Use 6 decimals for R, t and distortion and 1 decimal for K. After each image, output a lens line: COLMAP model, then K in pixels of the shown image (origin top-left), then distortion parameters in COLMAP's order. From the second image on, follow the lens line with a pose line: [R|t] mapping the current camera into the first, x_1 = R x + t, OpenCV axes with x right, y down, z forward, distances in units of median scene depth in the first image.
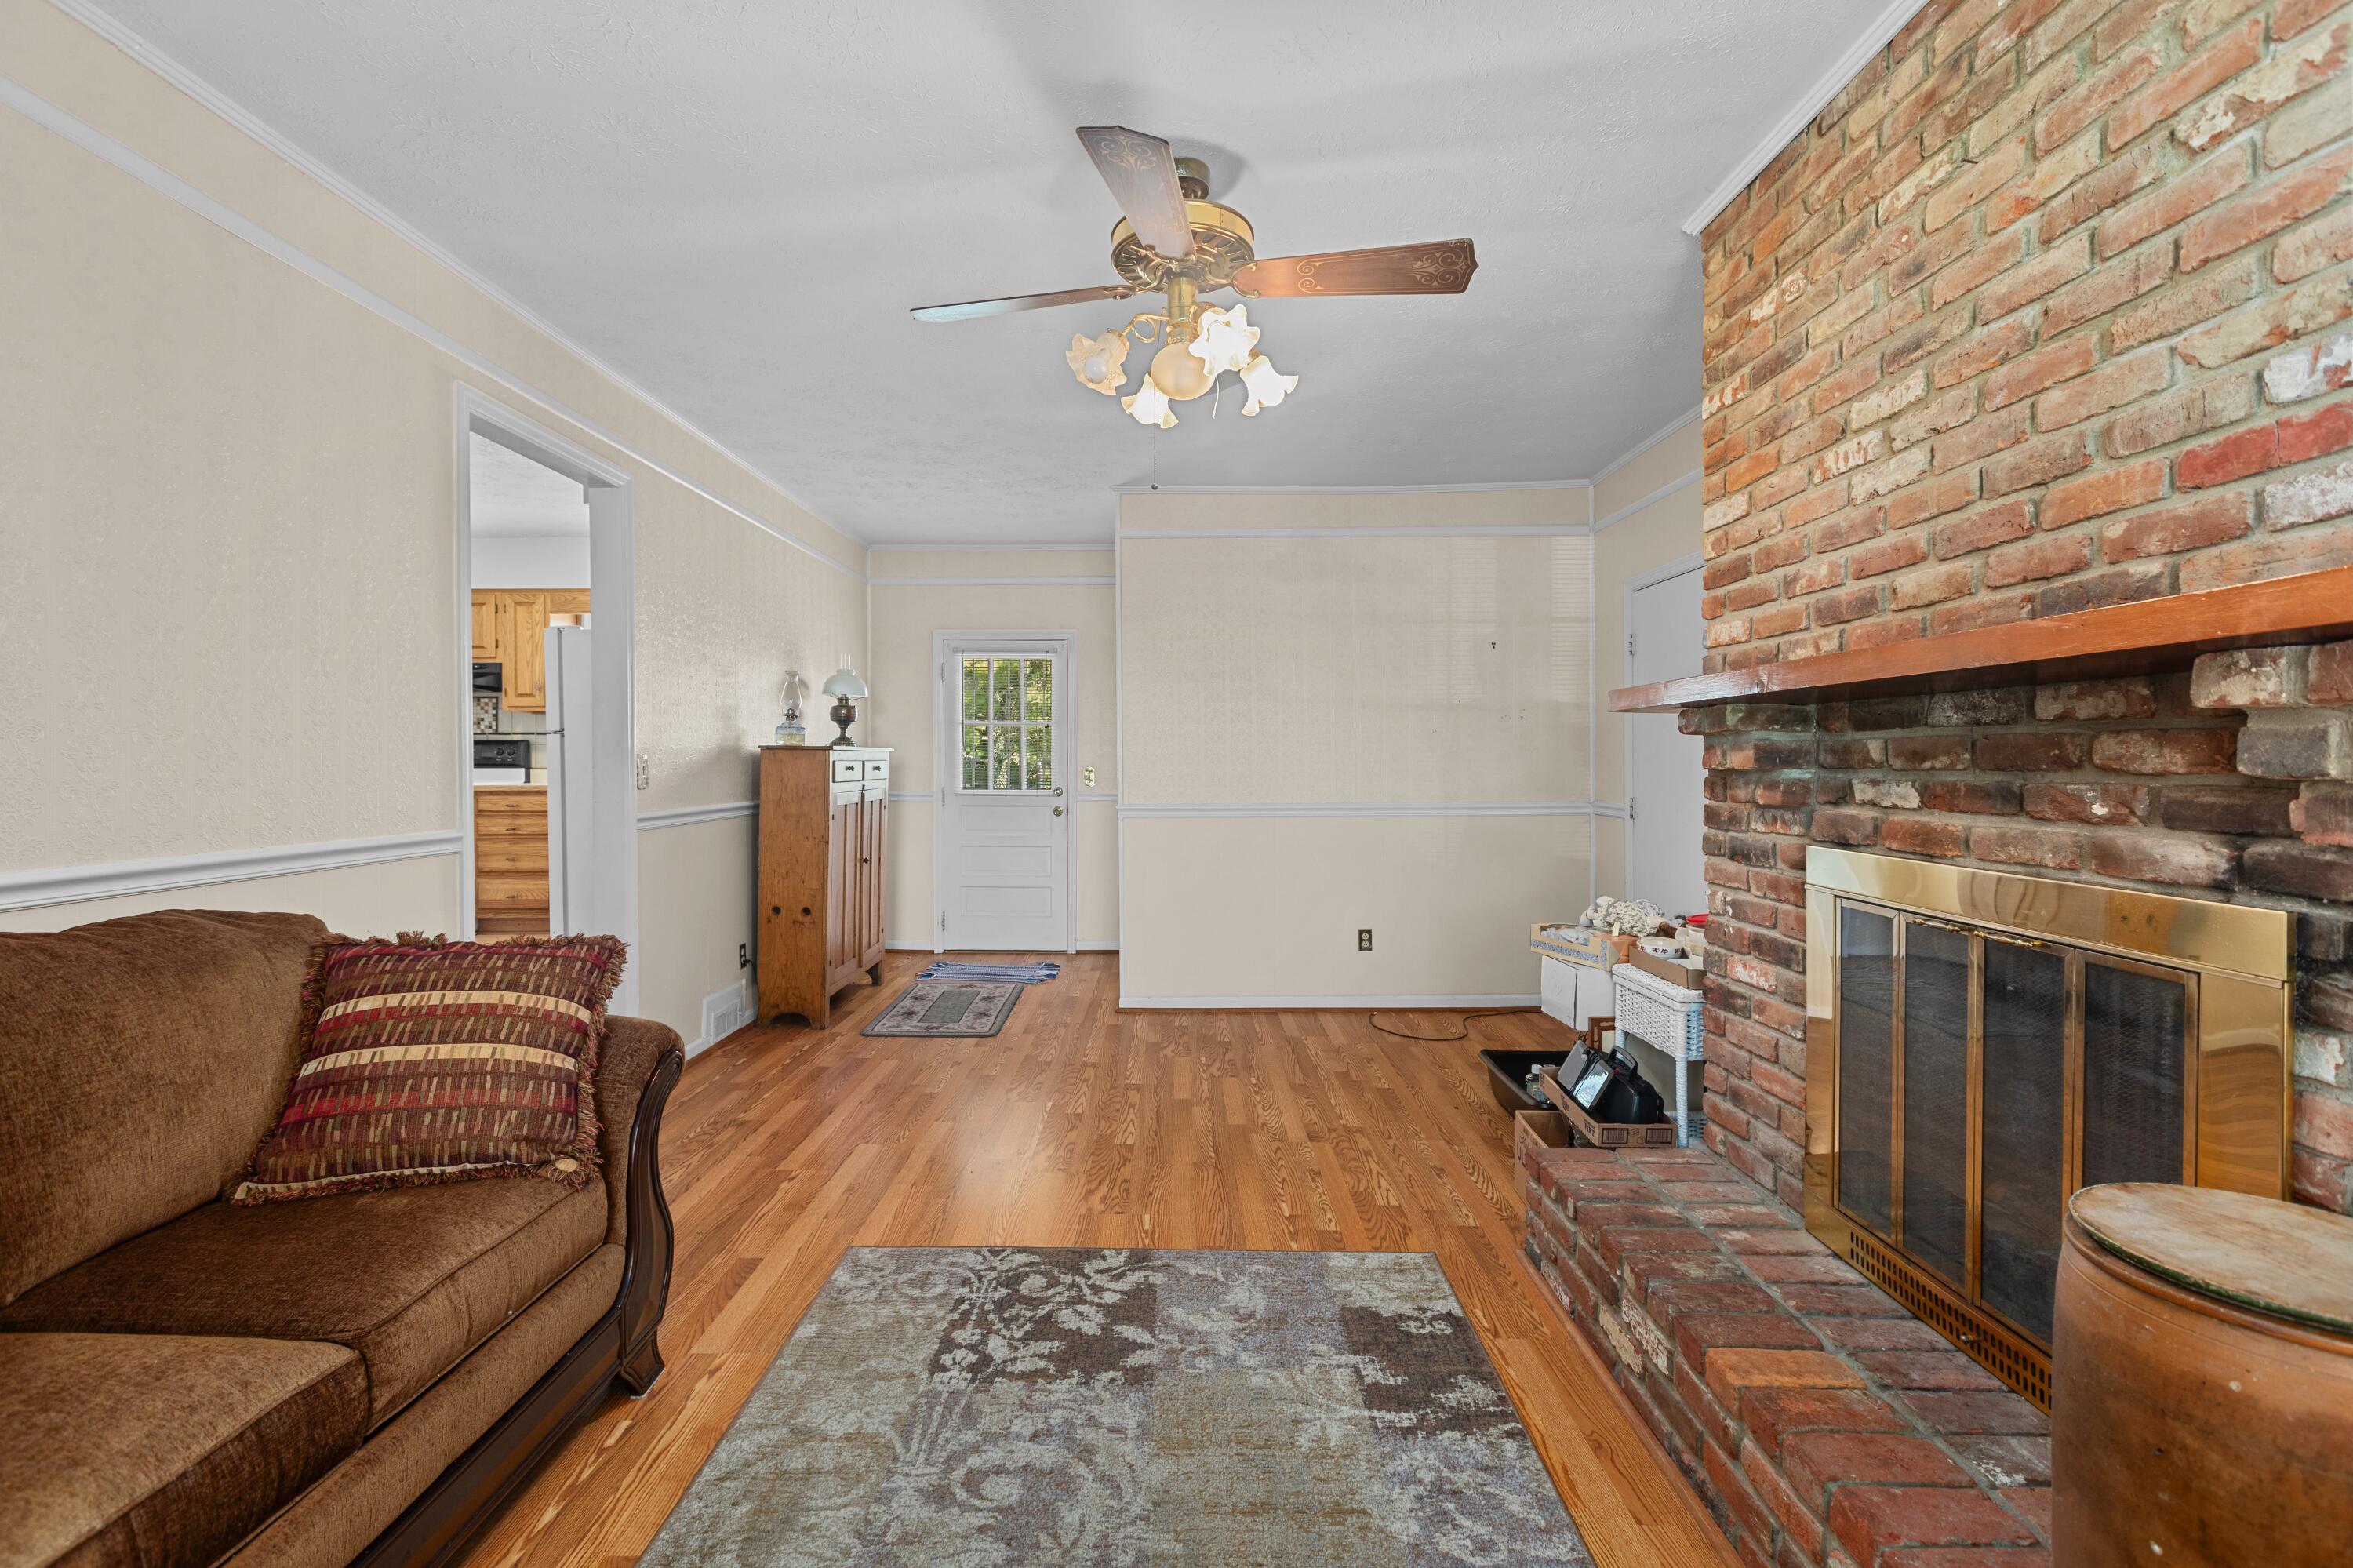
lens RADIAL K [[1054.7, 0, 1178.5], [0, 1054.7, 779.2], [0, 0, 1]] dist [-0.009396, 0.000025]
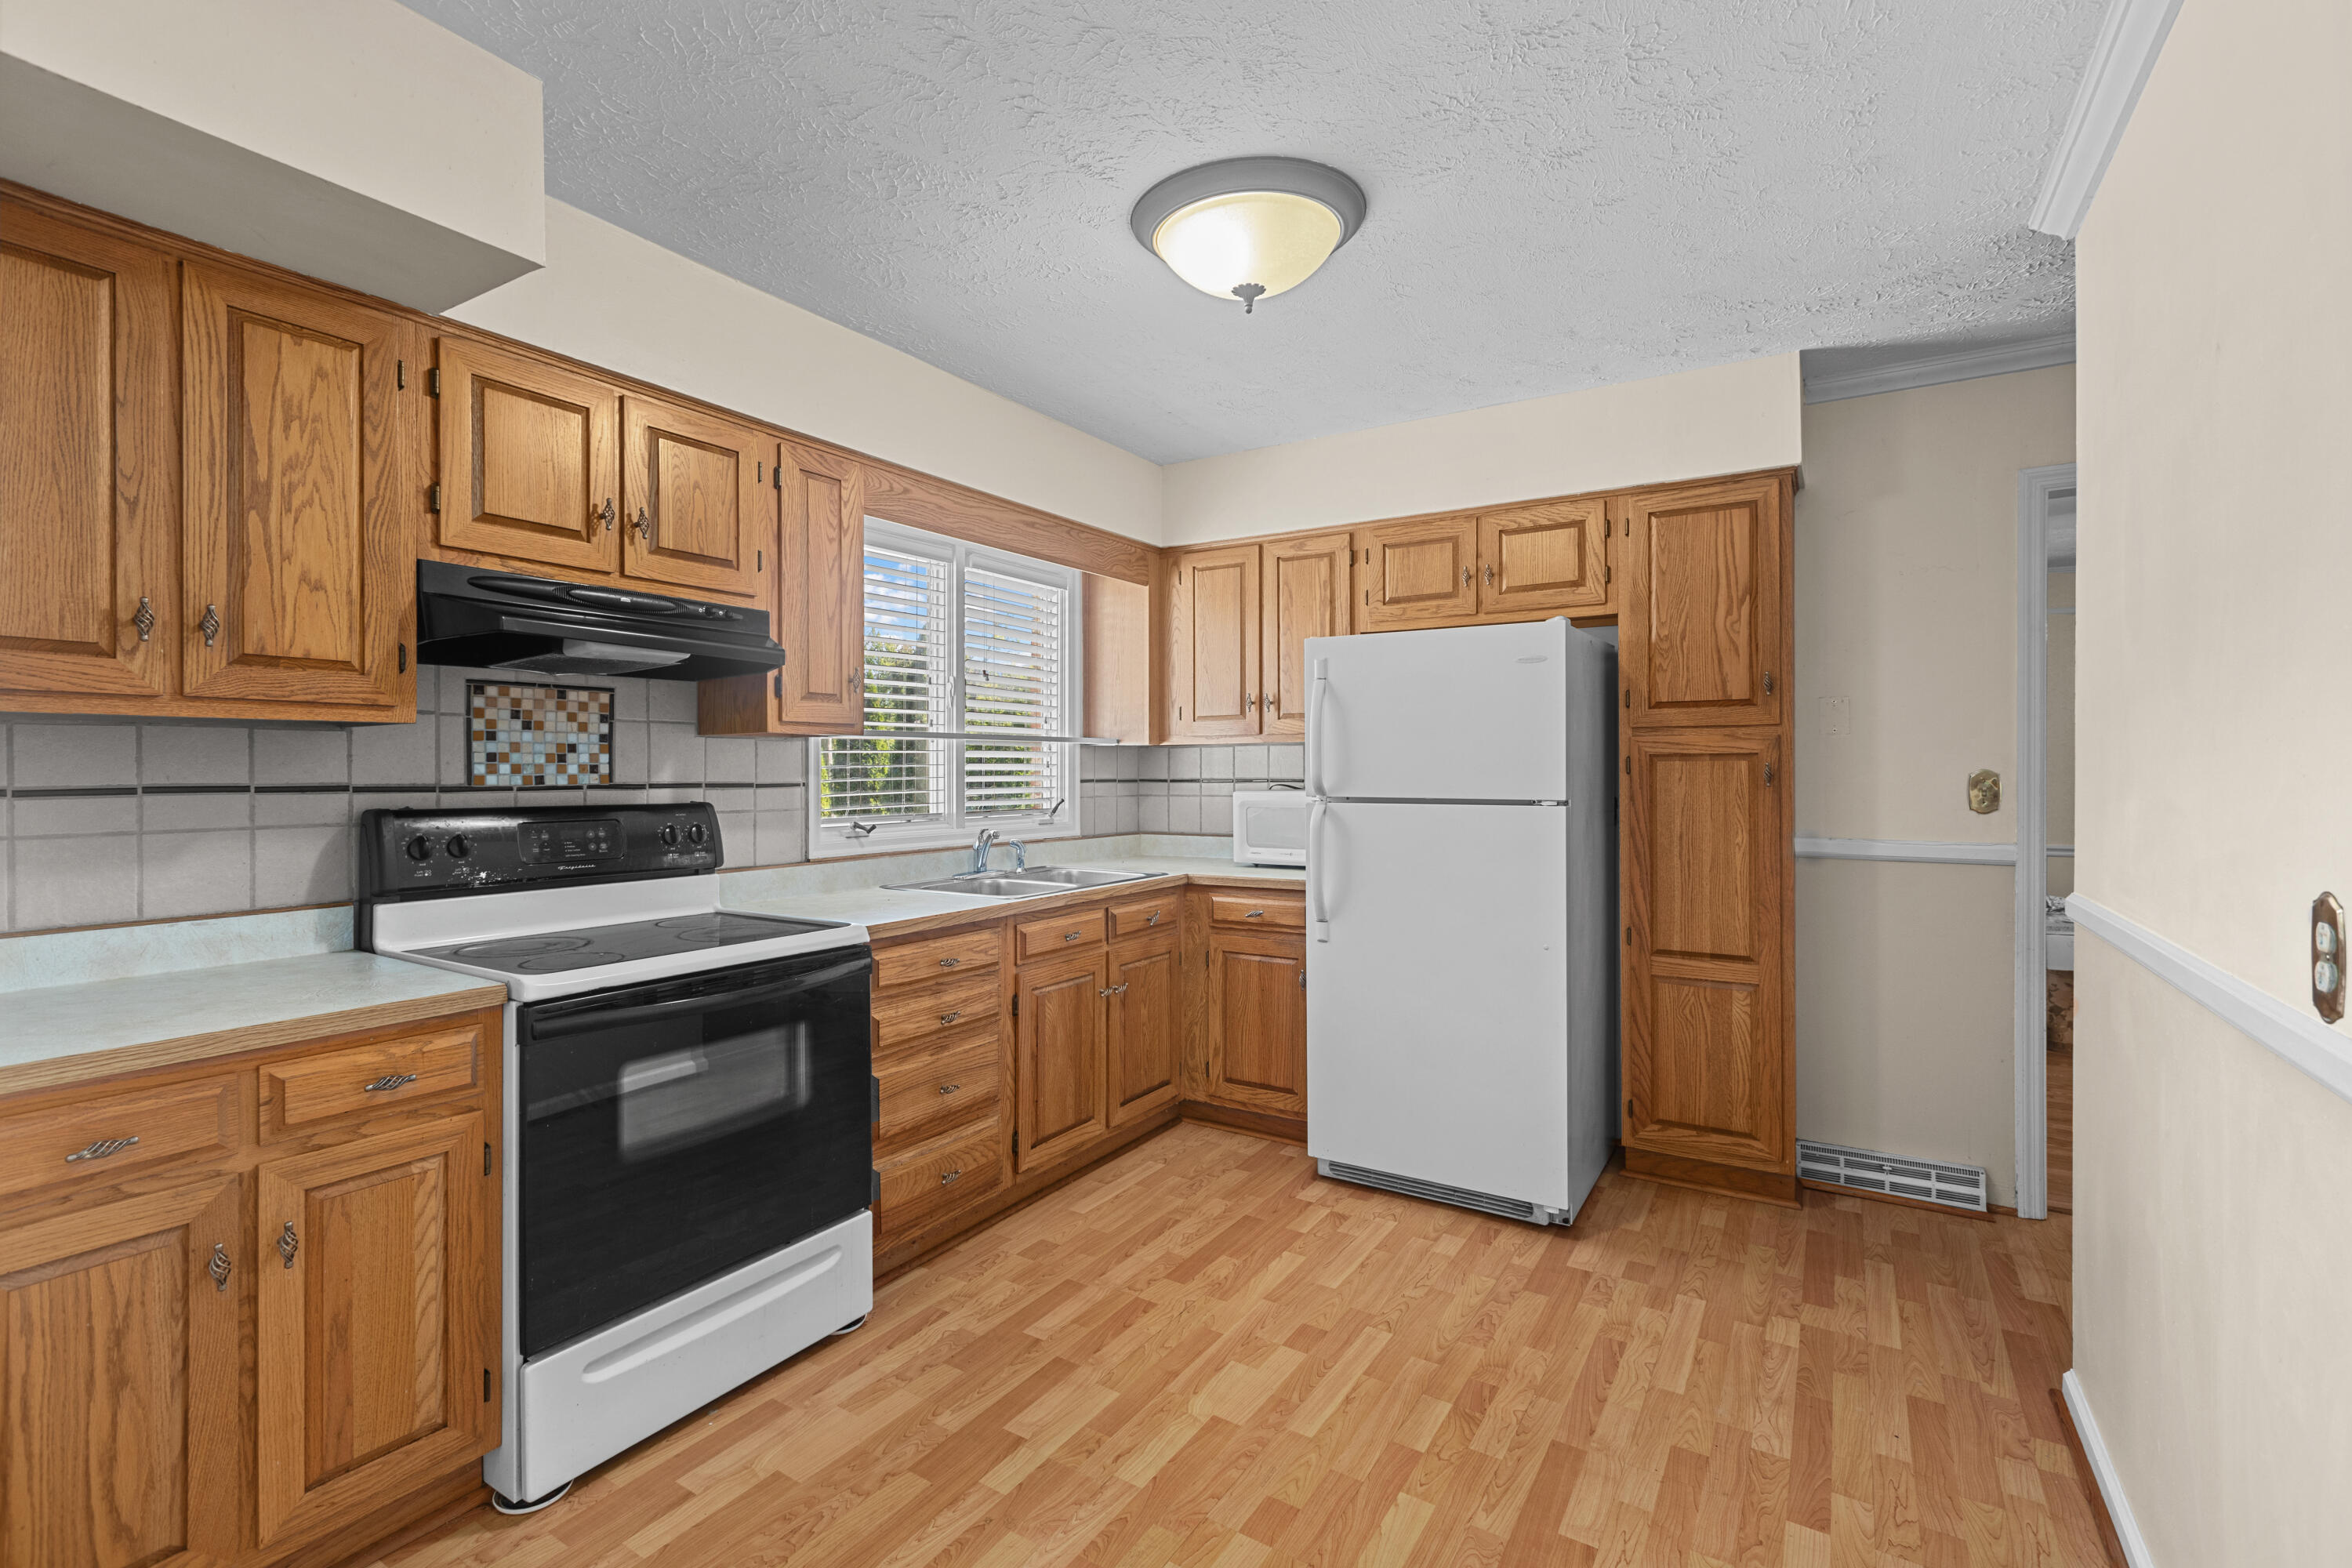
lens RADIAL K [[1054.2, 0, 1164.3], [0, 1054.2, 777.5], [0, 0, 1]] dist [-0.009396, 0.000025]
pose [[0.531895, -0.006394, 0.846786, -0.900168], [0.012579, 0.999921, -0.000351, -0.045974], [-0.846717, 0.010838, 0.531933, 0.660649]]
